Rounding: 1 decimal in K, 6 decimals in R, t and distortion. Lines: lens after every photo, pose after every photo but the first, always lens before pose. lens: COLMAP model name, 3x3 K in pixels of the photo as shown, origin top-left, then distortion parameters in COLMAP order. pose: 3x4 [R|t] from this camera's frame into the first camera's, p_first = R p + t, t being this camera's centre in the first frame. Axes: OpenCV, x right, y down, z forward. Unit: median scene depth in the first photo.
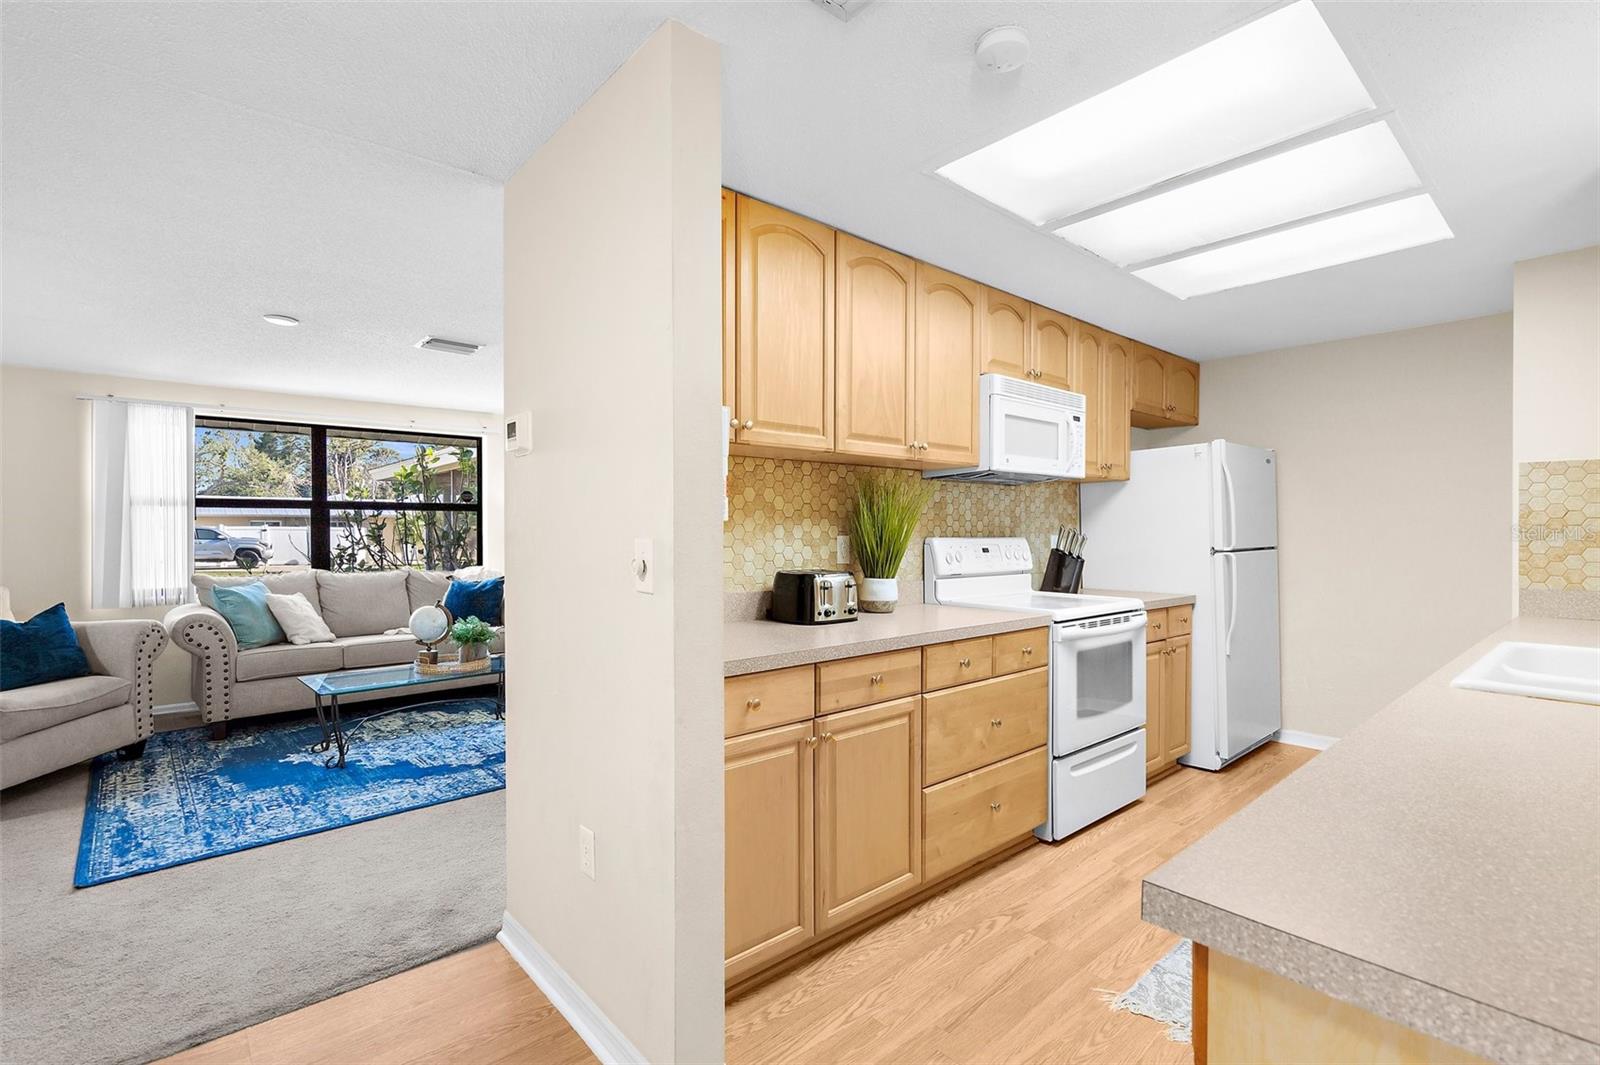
lens RADIAL K [[739.6, 0, 800.0], [0, 739.6, 532.5], [0, 0, 1]] dist [-0.004373, 0.000504]
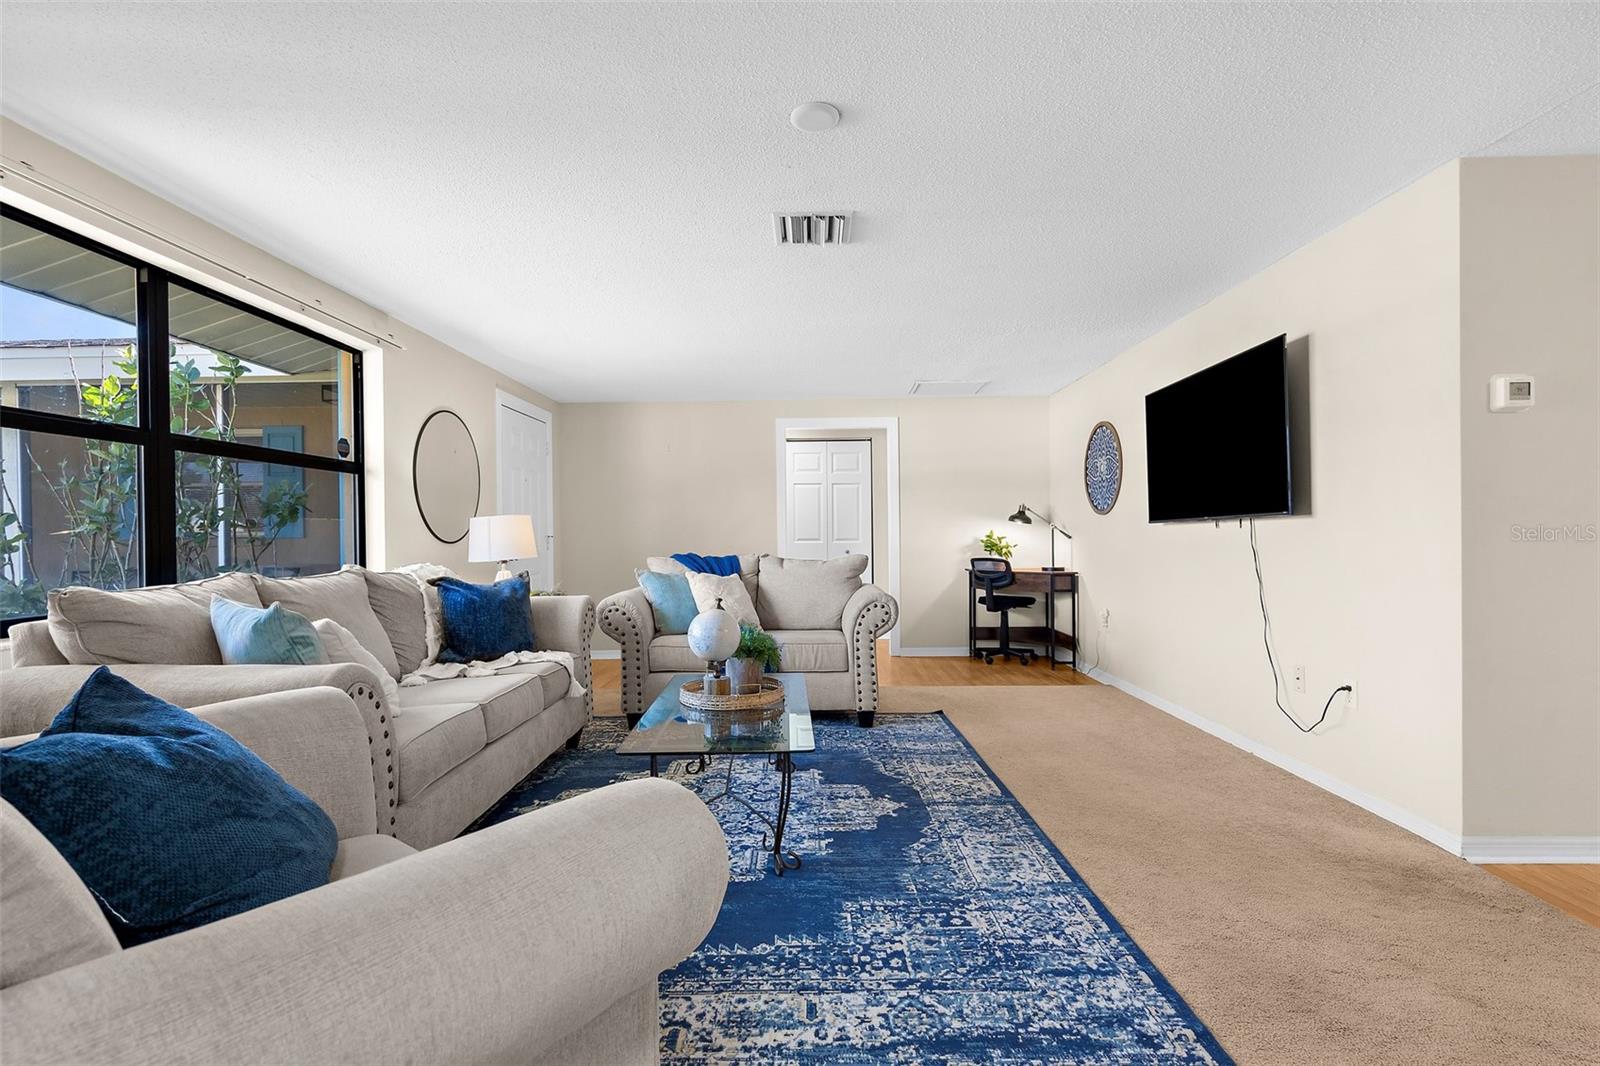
lens RADIAL K [[745.4, 0, 800.0], [0, 745.4, 533.0], [0, 0, 1]] dist [-0.006758, 0.000135]
pose [[0.679030, -0.005704, 0.734088, -1.130618], [0.013470, 0.999898, -0.004689, 0.045771], [-0.733987, 0.013072, 0.679038, 0.605115]]
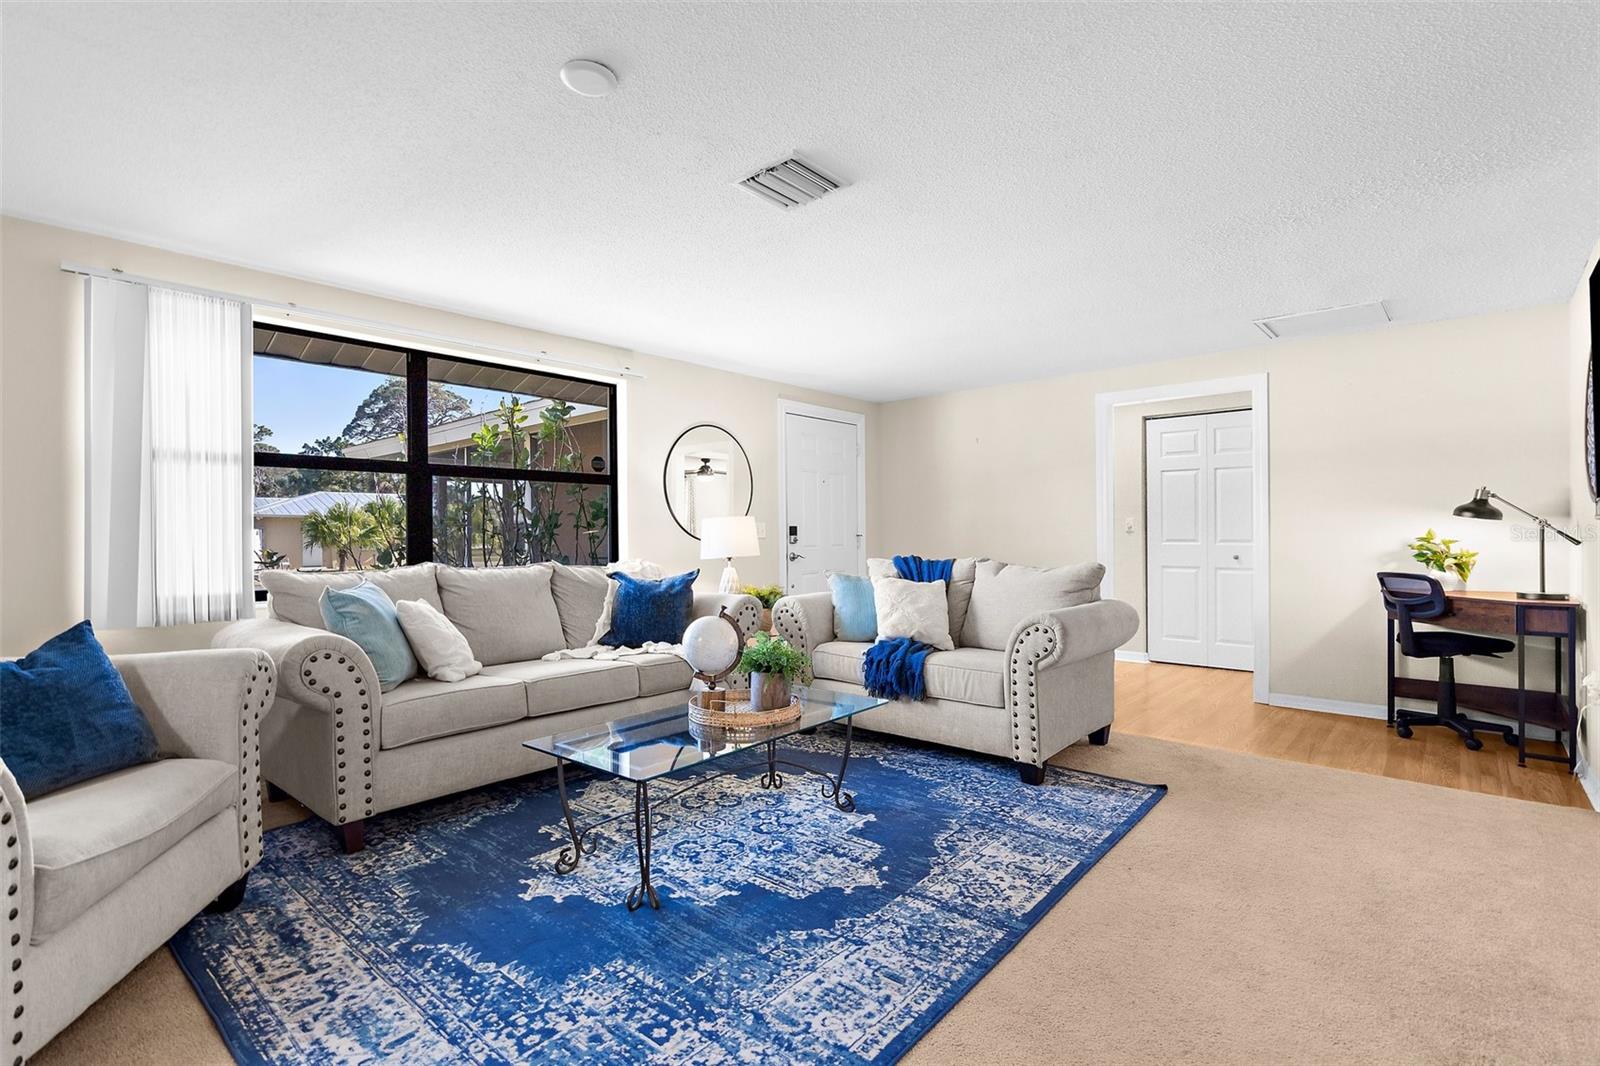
lens RADIAL K [[747.8, 0, 788.2], [0, 747.8, 535.2], [0, 0, 1]] dist [-0.003532, 0.000631]
pose [[0.993834, -0.006052, 0.110713, -0.614180], [0.006525, 0.999971, -0.003911, 0.043347], [-0.110687, 0.004609, 0.993845, 0.451682]]
